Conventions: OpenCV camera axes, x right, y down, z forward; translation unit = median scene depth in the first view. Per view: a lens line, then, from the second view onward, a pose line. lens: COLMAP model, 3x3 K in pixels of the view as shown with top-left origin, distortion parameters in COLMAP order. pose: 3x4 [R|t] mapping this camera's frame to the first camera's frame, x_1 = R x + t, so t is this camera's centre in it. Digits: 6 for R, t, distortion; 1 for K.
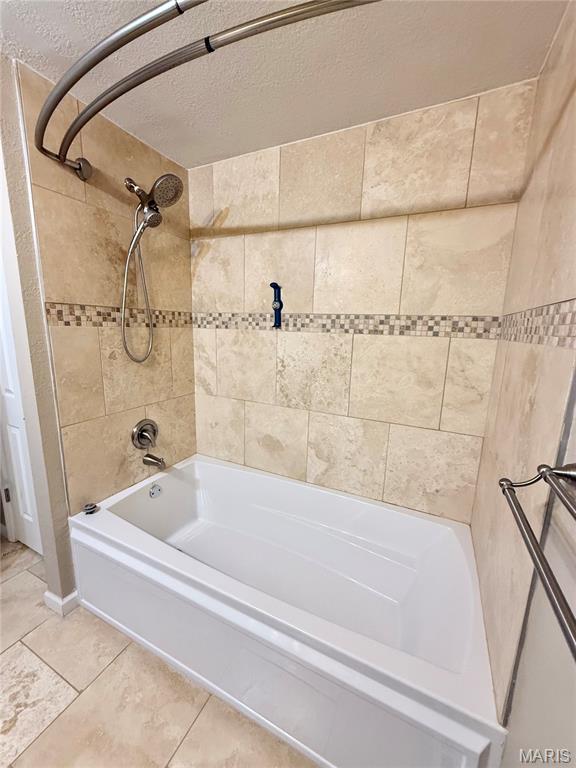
lens RADIAL K [[304.8, 0, 286.1], [0, 304.8, 384.2], [0, 0, 1]] dist [-0.002102, 0.000506]
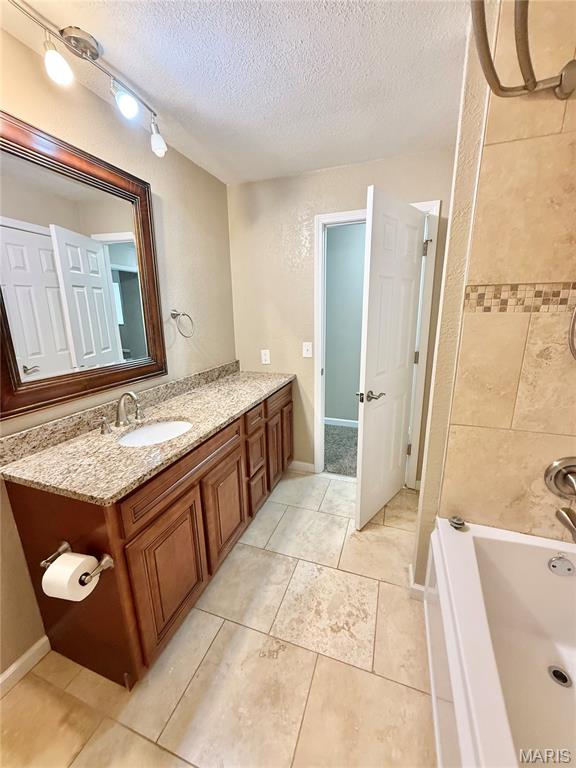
lens RADIAL K [[304.8, 0, 288.1], [0, 304.8, 382.9], [0, 0, 1]] dist [-0.002102, 0.000506]
pose [[0.112004, 0.215121, -0.970143, 0.066086], [-0.166466, 0.966552, 0.195106, -0.071763], [0.979665, 0.139643, 0.144068, 0.353067]]
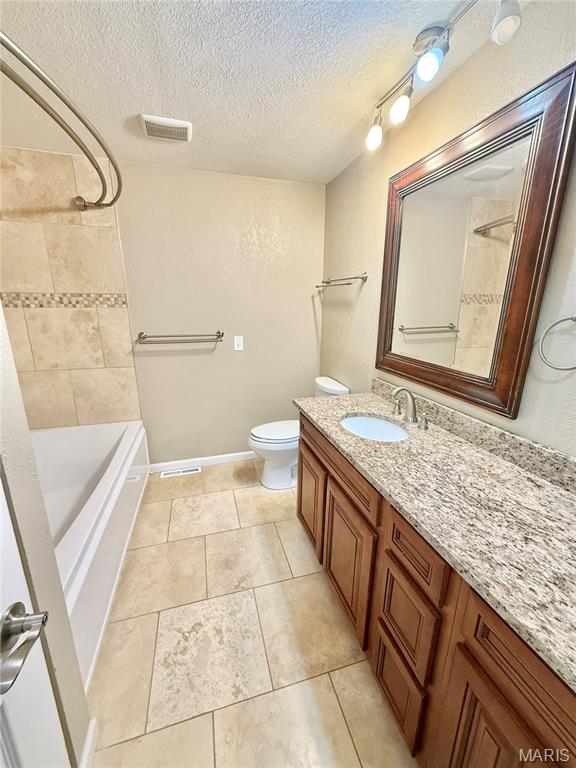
lens RADIAL K [[304.8, 0, 287.6], [0, 304.8, 387.7], [0, 0, 1]] dist [-0.002102, 0.000506]
pose [[-0.672268, -0.220787, 0.706618, -1.380632], [0.112340, 0.913014, 0.392155, -0.192003], [-0.731735, 0.343015, -0.588986, 0.842107]]
